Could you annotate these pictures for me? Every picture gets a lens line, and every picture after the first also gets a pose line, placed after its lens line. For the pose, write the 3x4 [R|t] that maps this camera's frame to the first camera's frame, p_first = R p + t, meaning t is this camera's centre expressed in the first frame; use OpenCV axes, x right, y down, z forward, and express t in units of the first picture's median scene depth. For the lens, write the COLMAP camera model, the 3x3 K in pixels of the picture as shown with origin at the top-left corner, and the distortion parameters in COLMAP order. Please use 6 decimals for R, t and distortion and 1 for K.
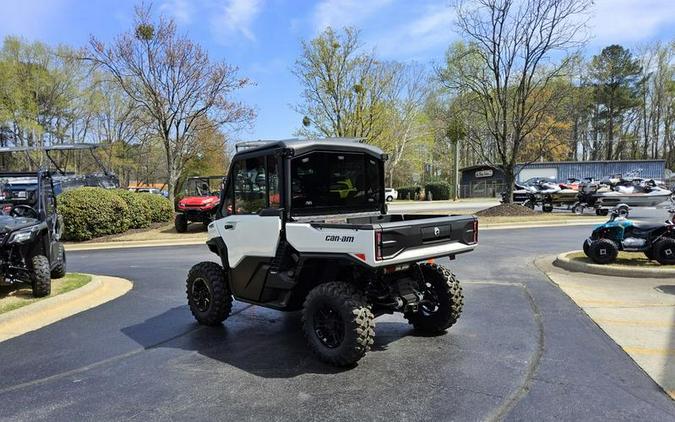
lens RADIAL K [[503.5, 0, 318.6], [0, 503.5, 242.6], [0, 0, 1]] dist [0.000917, -0.001289]
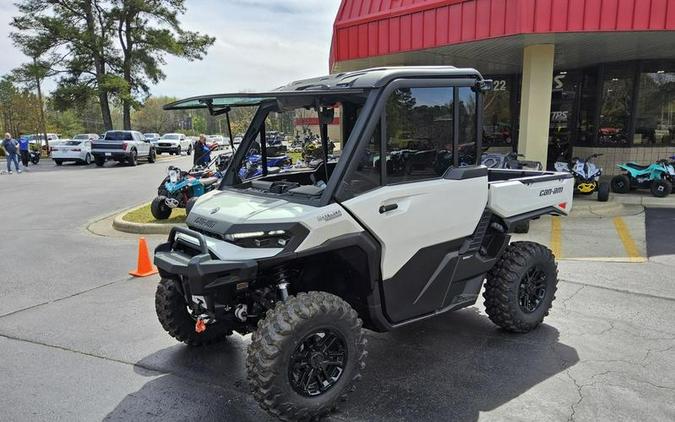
lens RADIAL K [[519.1, 0, 338.5], [0, 519.1, 244.3], [0, 0, 1]] dist [-0.000281, -0.008728]
pose [[0.097841, -0.180850, 0.978632, -0.739950], [0.116678, 0.978653, 0.169189, -0.093199], [-0.988339, 0.097631, 0.116853, 0.981922]]
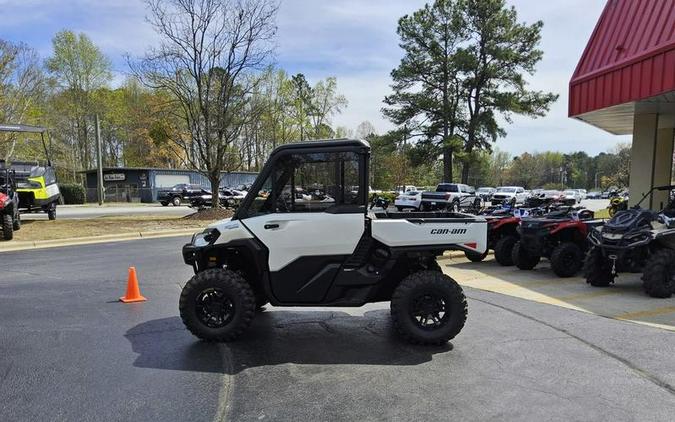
lens RADIAL K [[514.5, 0, 336.1], [0, 514.5, 243.9], [0, 0, 1]] dist [0.031858, -0.054653]
pose [[0.721580, -0.041417, 0.691092, -0.727547], [0.048902, 0.998765, 0.008797, -0.001747], [-0.690602, 0.027448, 0.722714, 0.250062]]
